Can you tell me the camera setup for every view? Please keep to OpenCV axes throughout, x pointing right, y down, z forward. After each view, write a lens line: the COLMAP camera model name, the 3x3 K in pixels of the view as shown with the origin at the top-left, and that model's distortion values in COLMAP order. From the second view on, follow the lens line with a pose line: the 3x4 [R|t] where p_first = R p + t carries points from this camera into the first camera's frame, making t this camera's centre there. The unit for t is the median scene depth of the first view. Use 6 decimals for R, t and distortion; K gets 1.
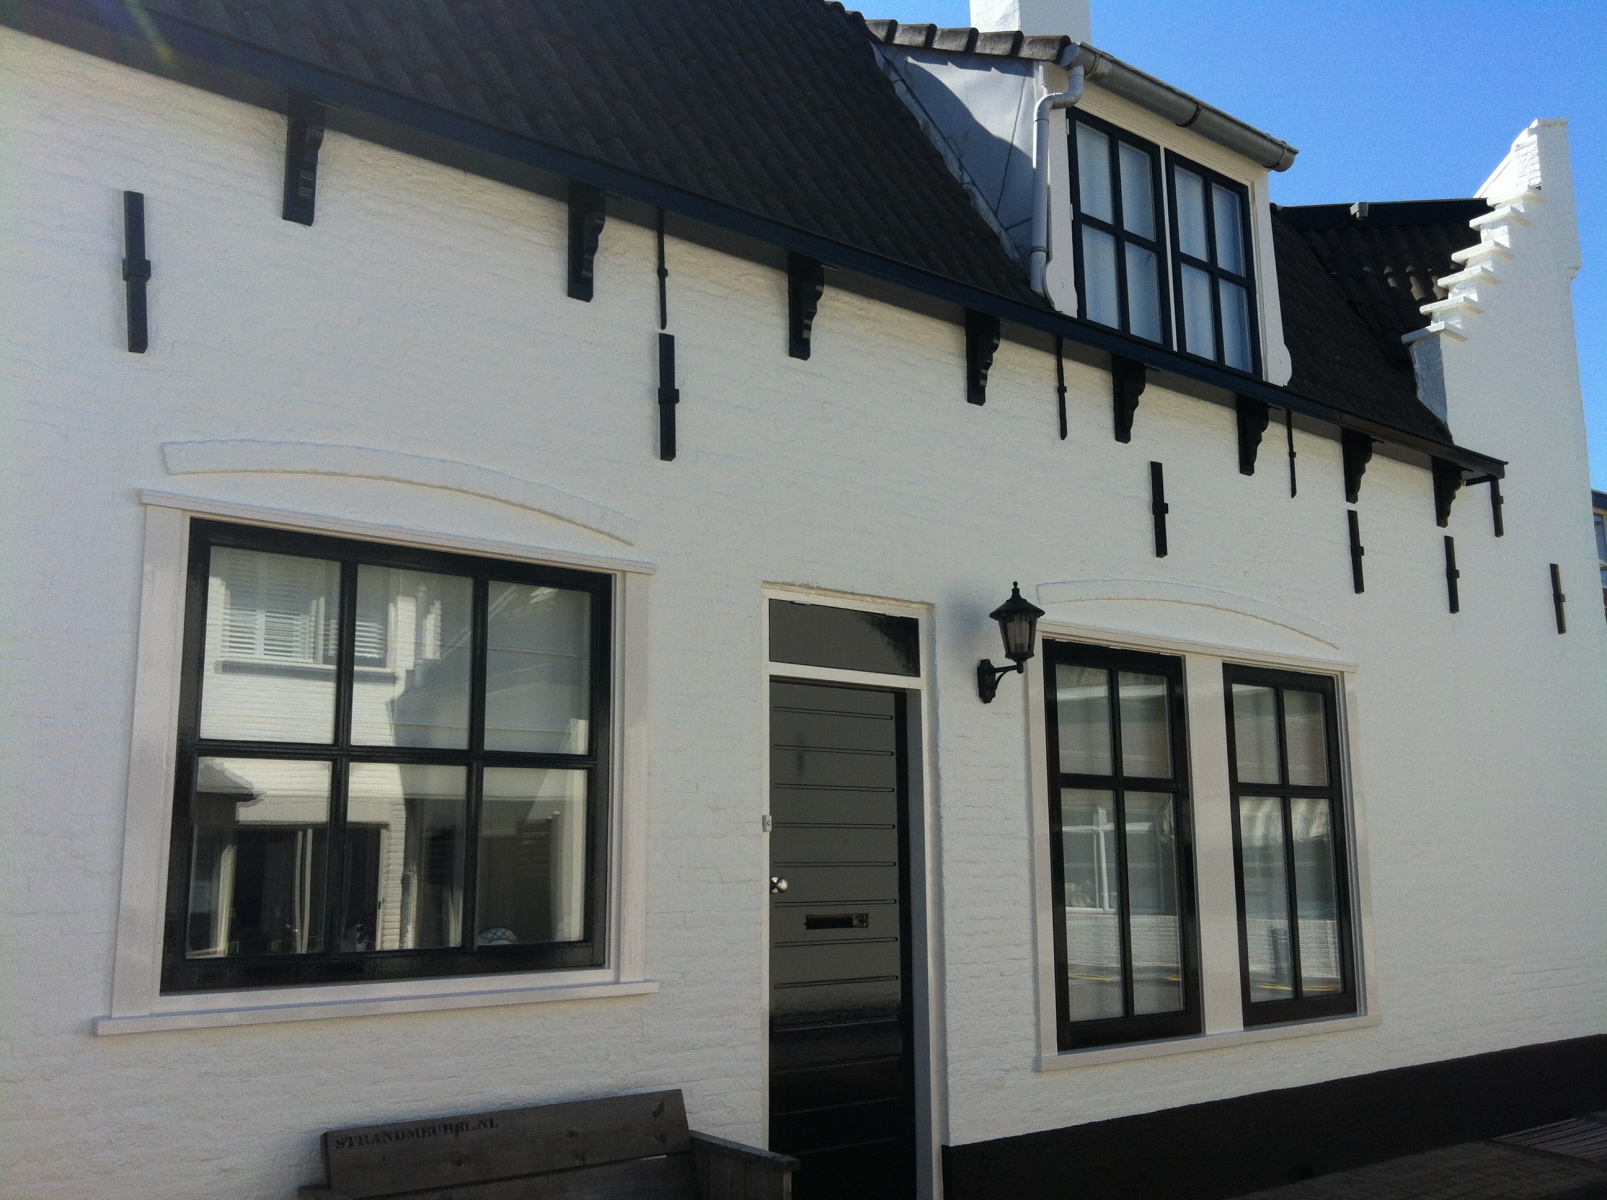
lens RADIAL K [[1604.1, 0, 803.5], [0, 1604.1, 600.0], [0, 0, 1]] dist [0.112694, -0.180437]
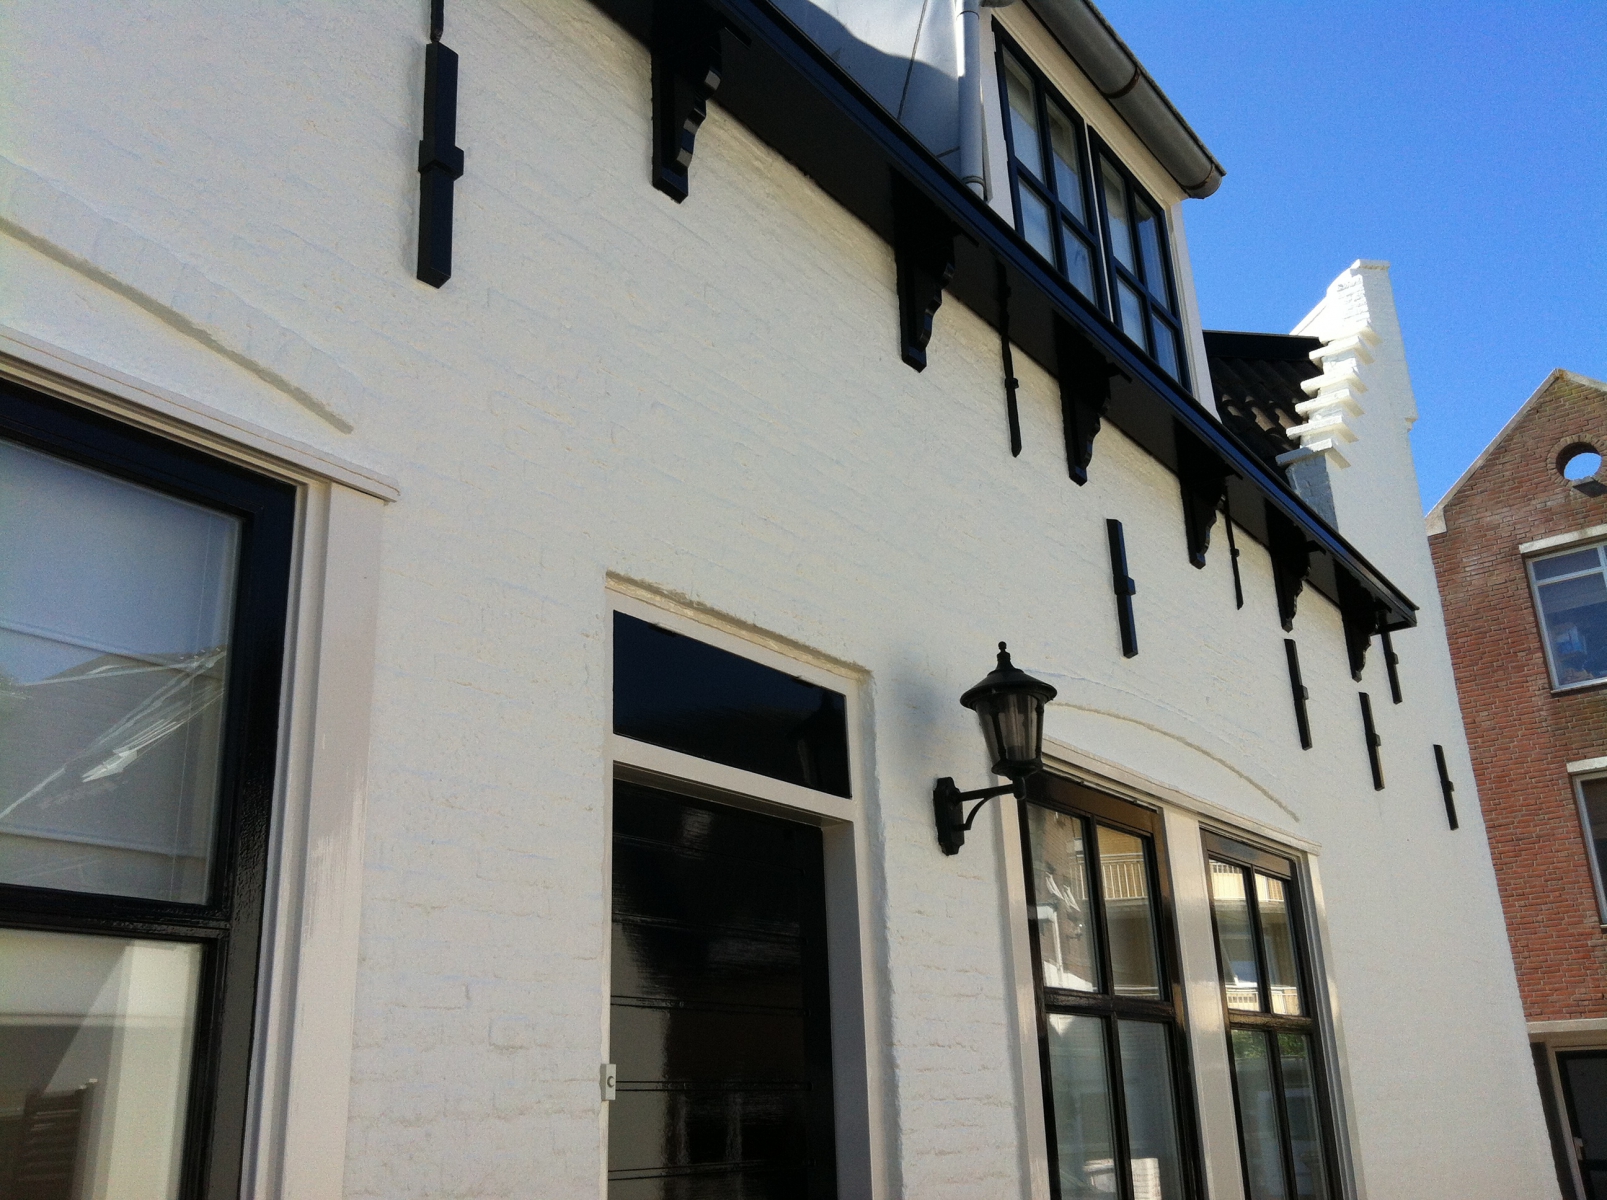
lens RADIAL K [[1526.9, 0, 841.7], [0, 1526.9, 598.9], [0, 0, 1]] dist [0.102120, -0.308335]
pose [[0.959214, 0.062618, 0.275657, -0.076636], [-0.013199, 0.984015, -0.177598, 0.071518], [-0.282371, 0.166716, 0.944708, 0.484658]]
